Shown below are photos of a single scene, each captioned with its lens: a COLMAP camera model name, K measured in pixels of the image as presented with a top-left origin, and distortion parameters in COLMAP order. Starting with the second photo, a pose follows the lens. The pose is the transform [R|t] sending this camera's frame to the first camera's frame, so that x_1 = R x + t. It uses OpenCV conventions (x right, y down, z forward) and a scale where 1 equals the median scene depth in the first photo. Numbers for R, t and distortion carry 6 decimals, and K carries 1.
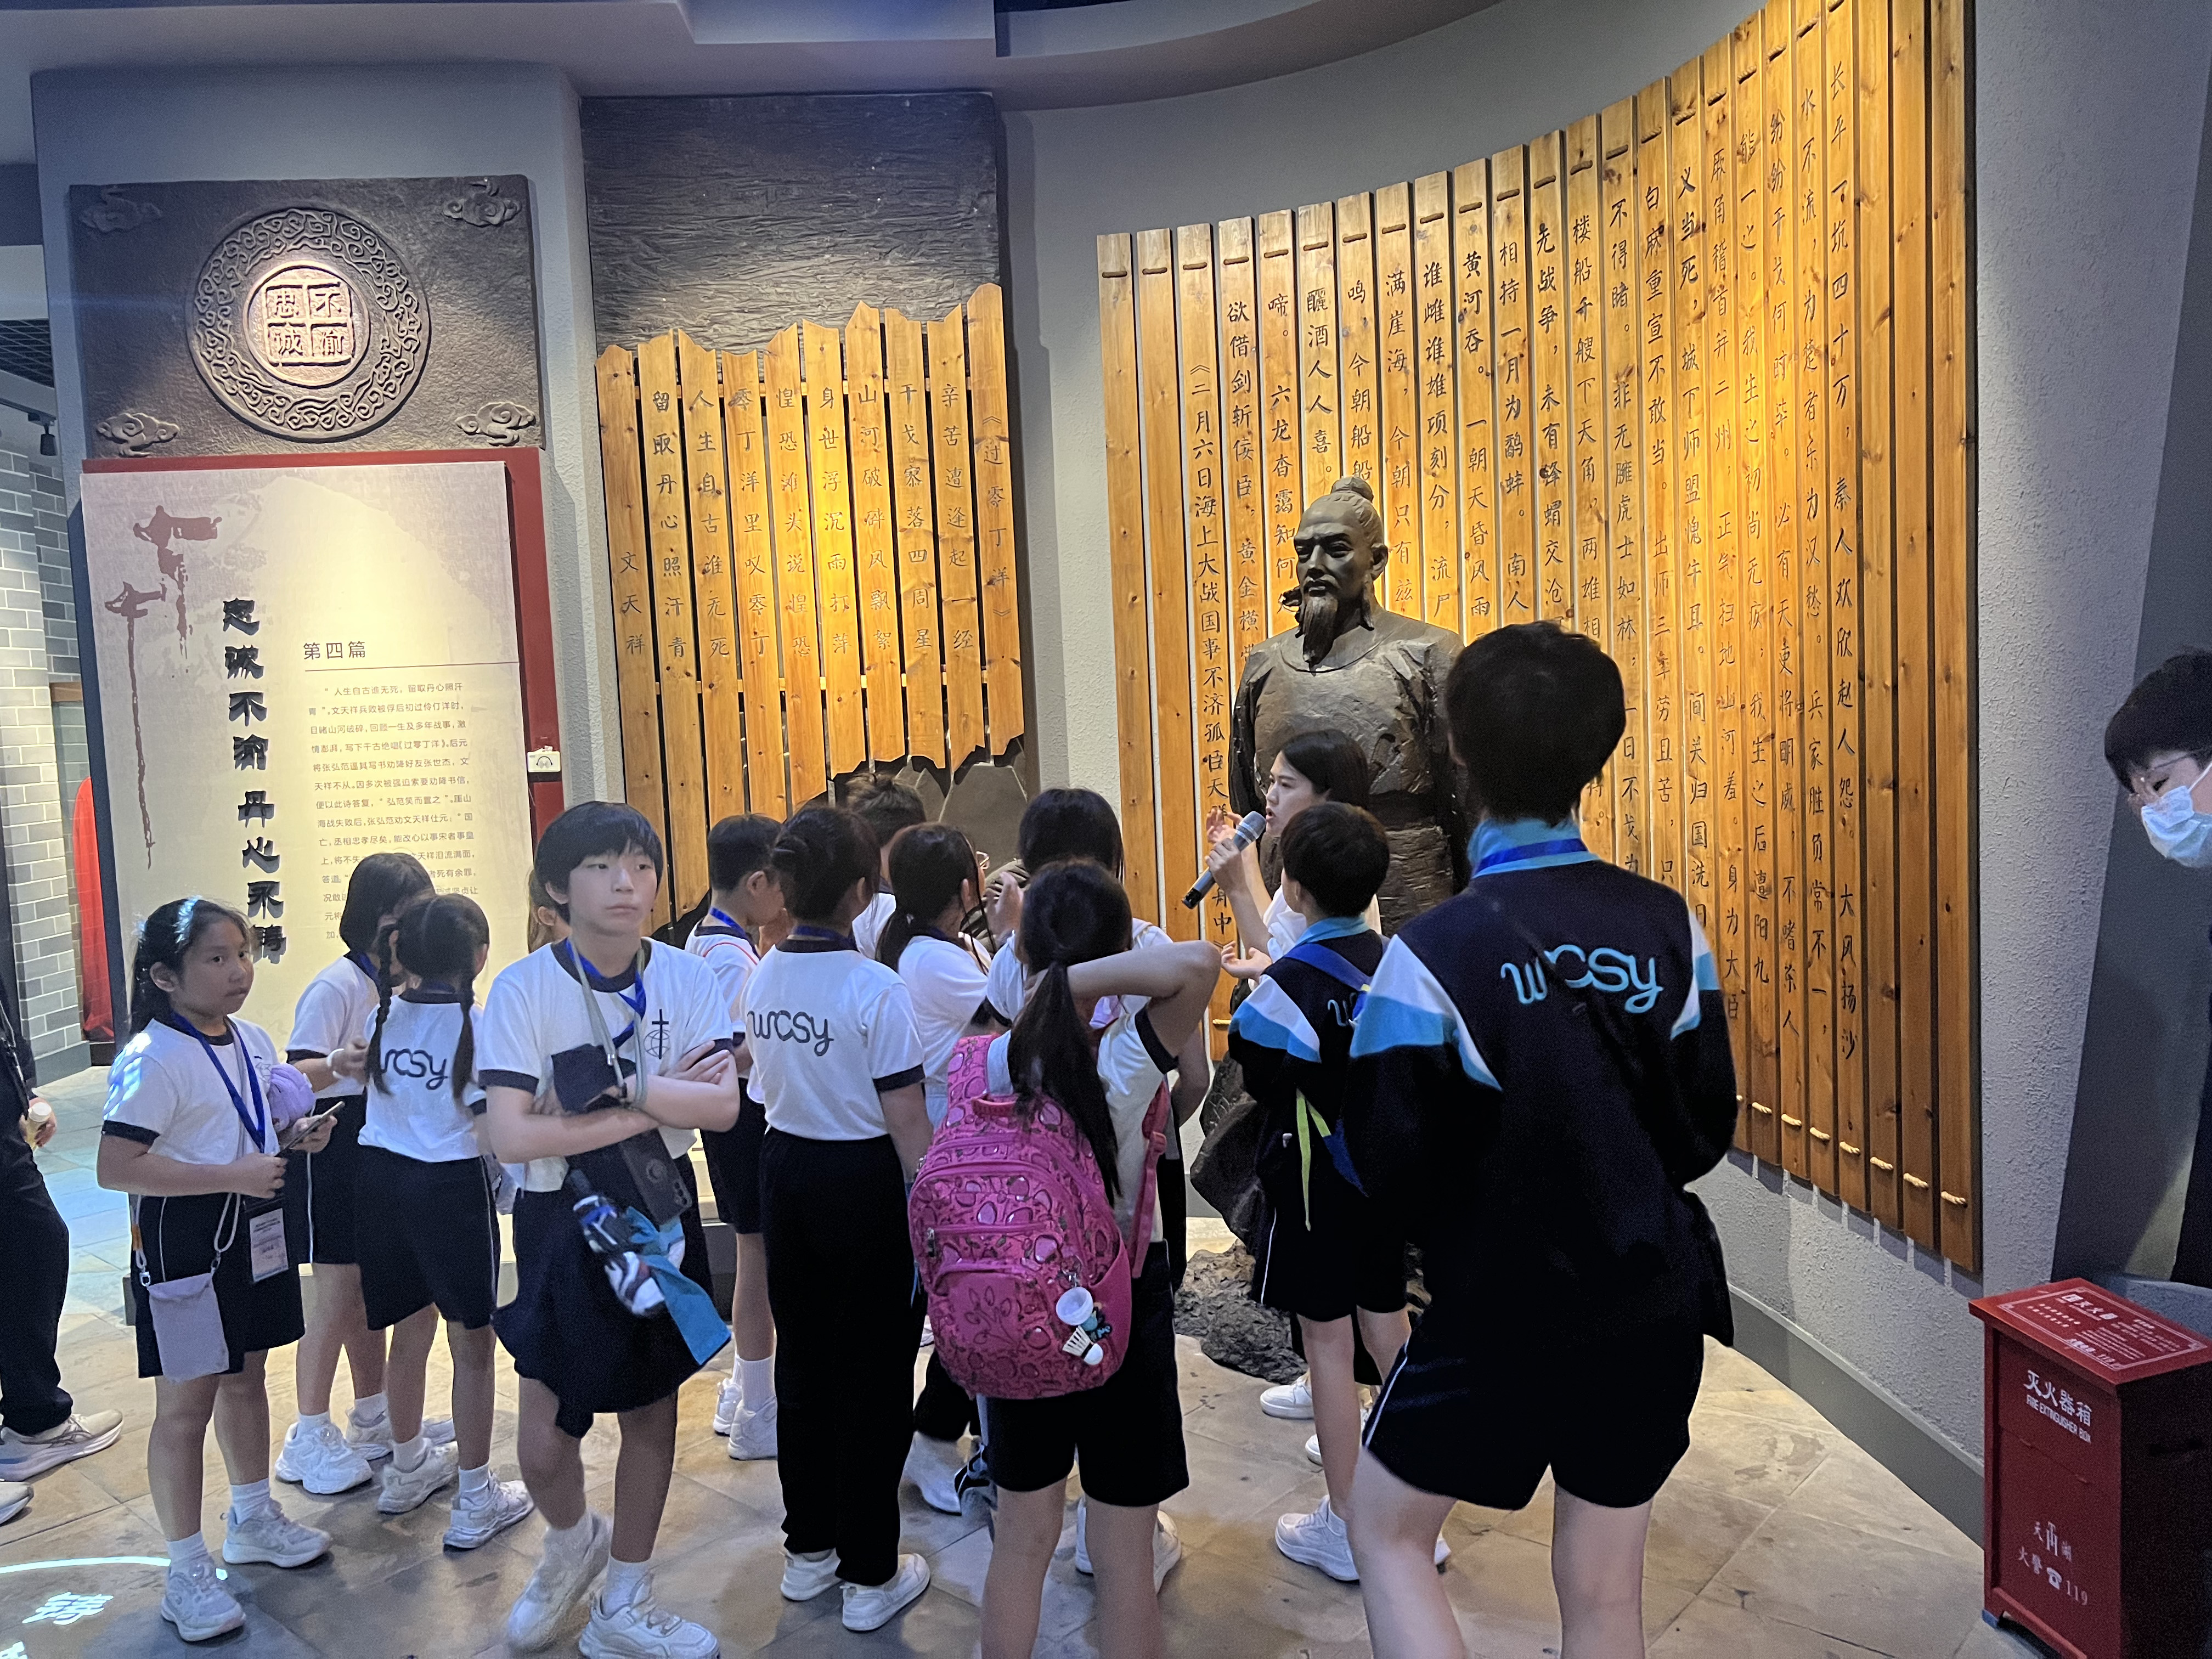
lens RADIAL K [[1674.5, 0, 1117.0], [0, 1674.5, 836.0], [0, 0, 1]] dist [0.047134, -0.049435]
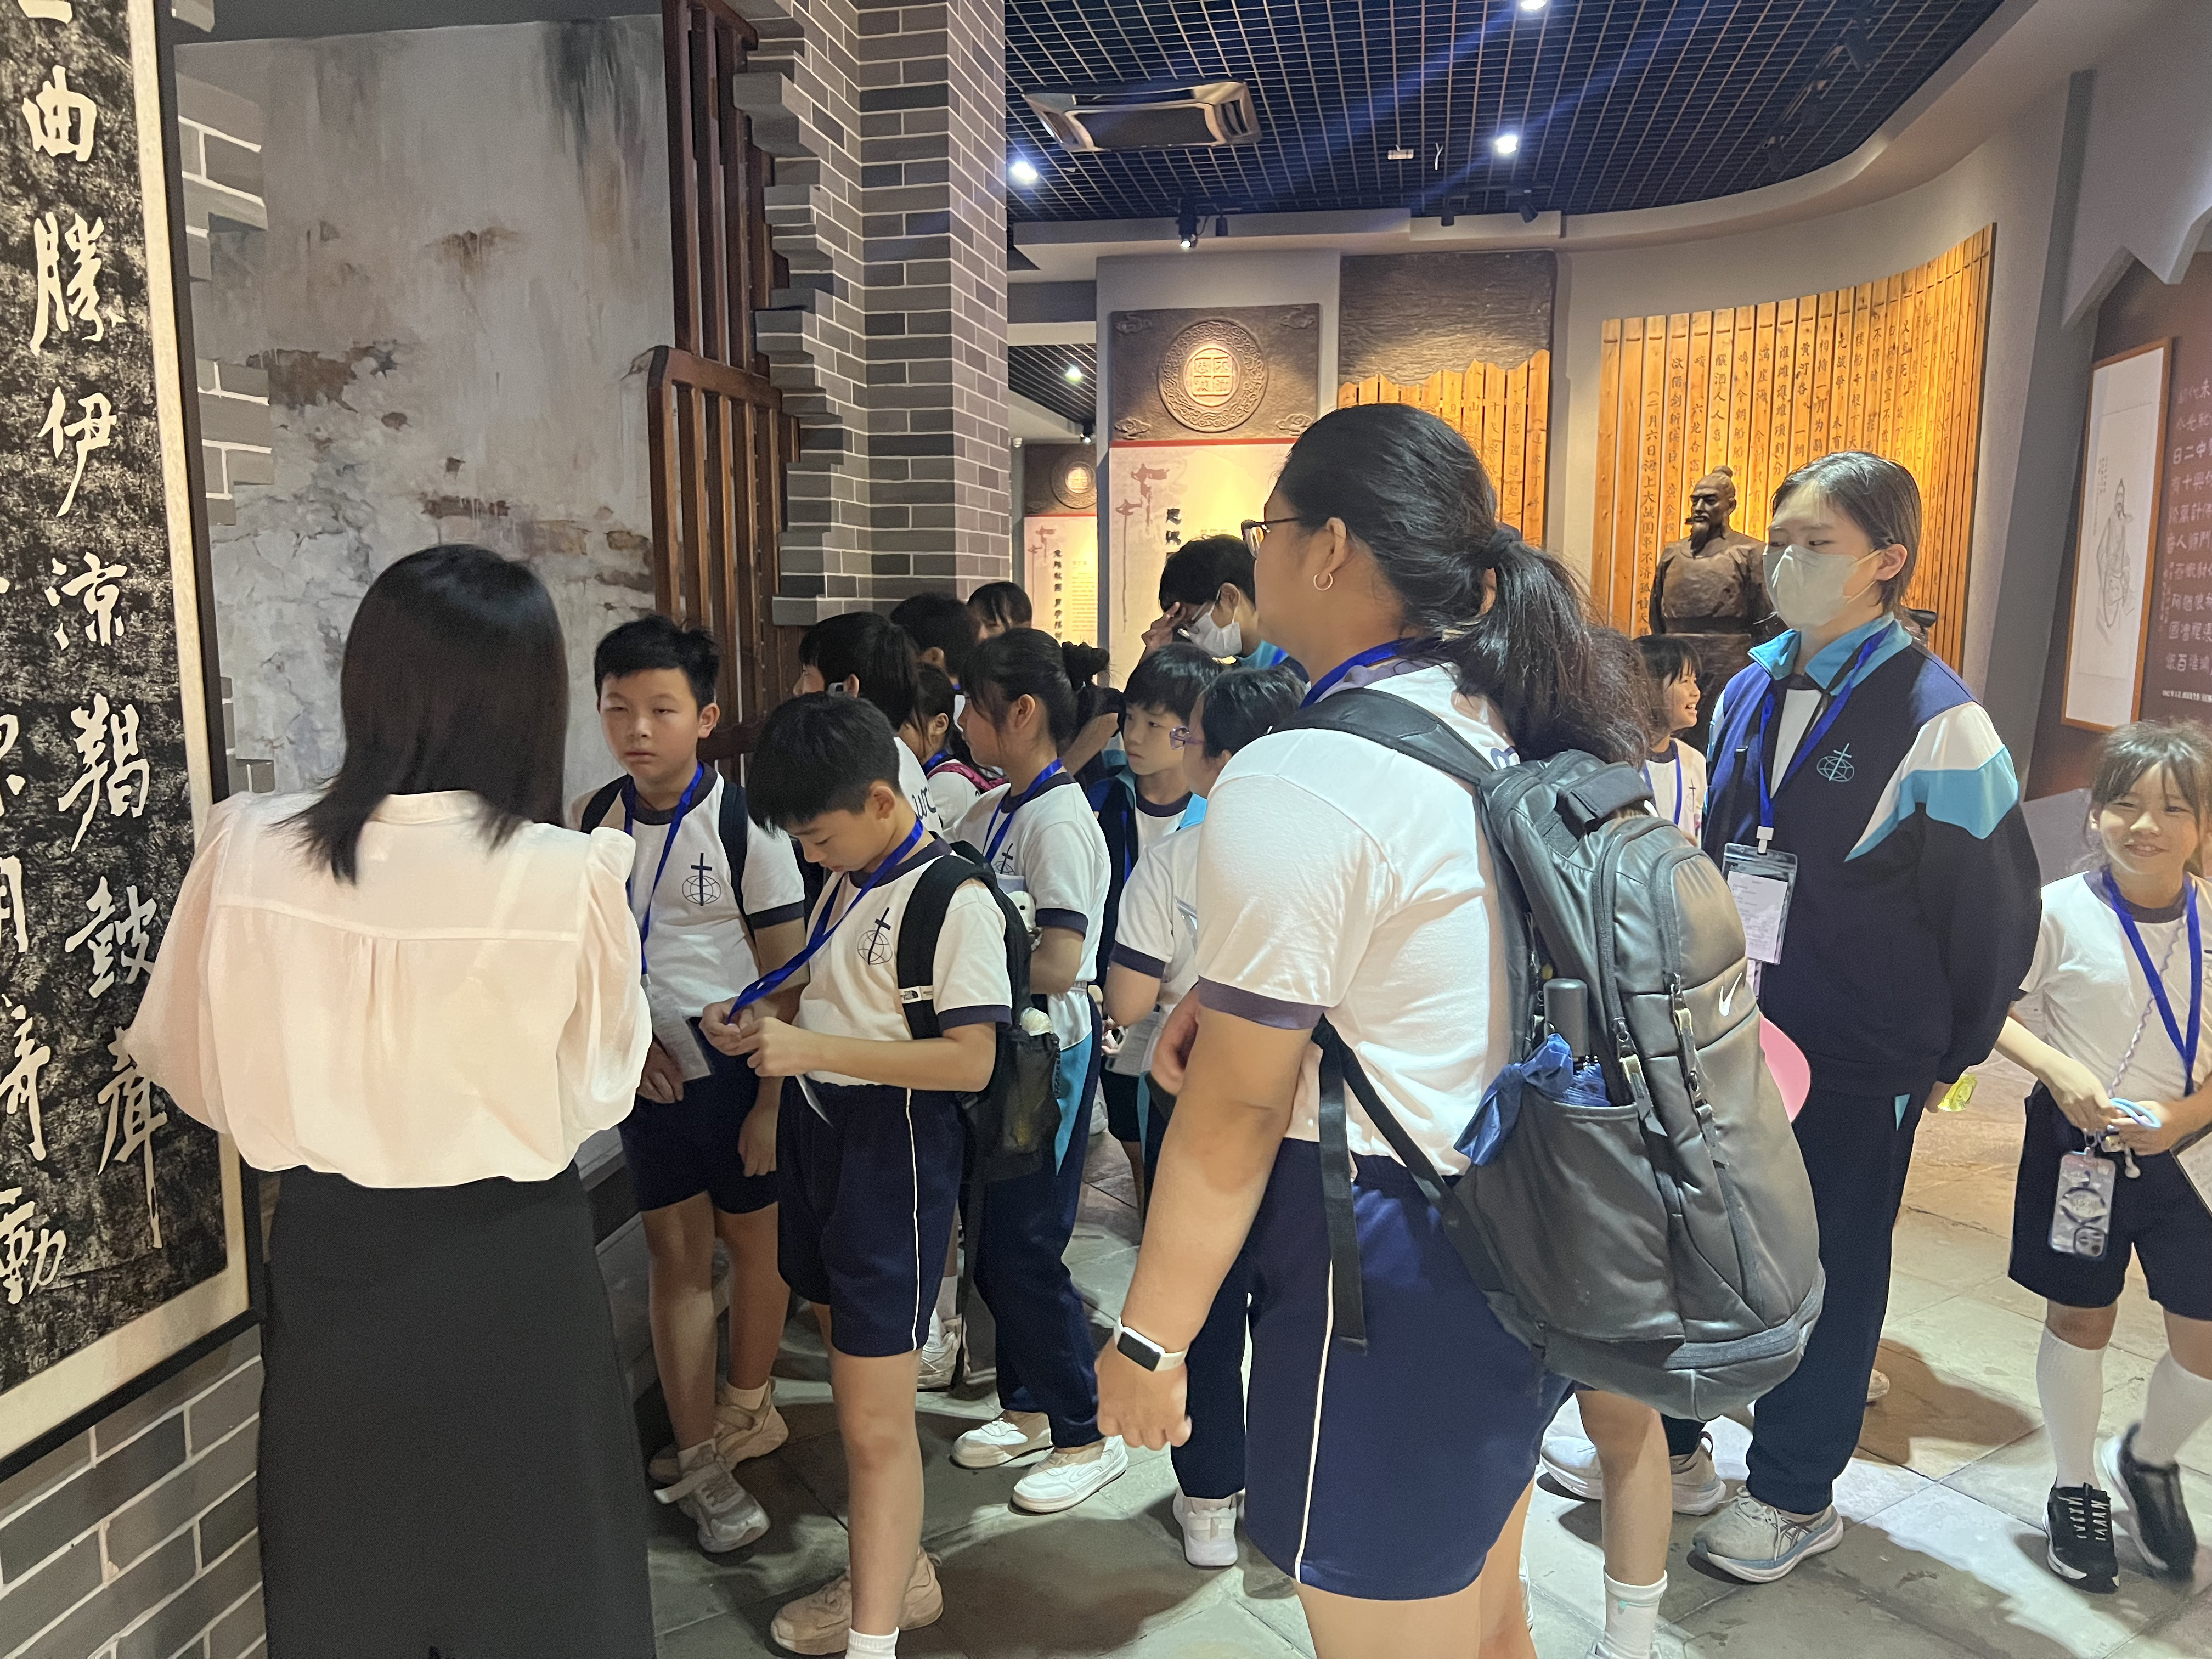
lens RADIAL K [[1674.5, 0, 1089.5], [0, 1674.5, 841.7], [0, 0, 1]] dist [0.047134, -0.049435]
pose [[0.964494, 0.078414, -0.252194, -0.048954], [-0.056710, 0.994123, 0.092215, 0.091953], [0.257943, -0.074639, 0.963273, -1.117946]]
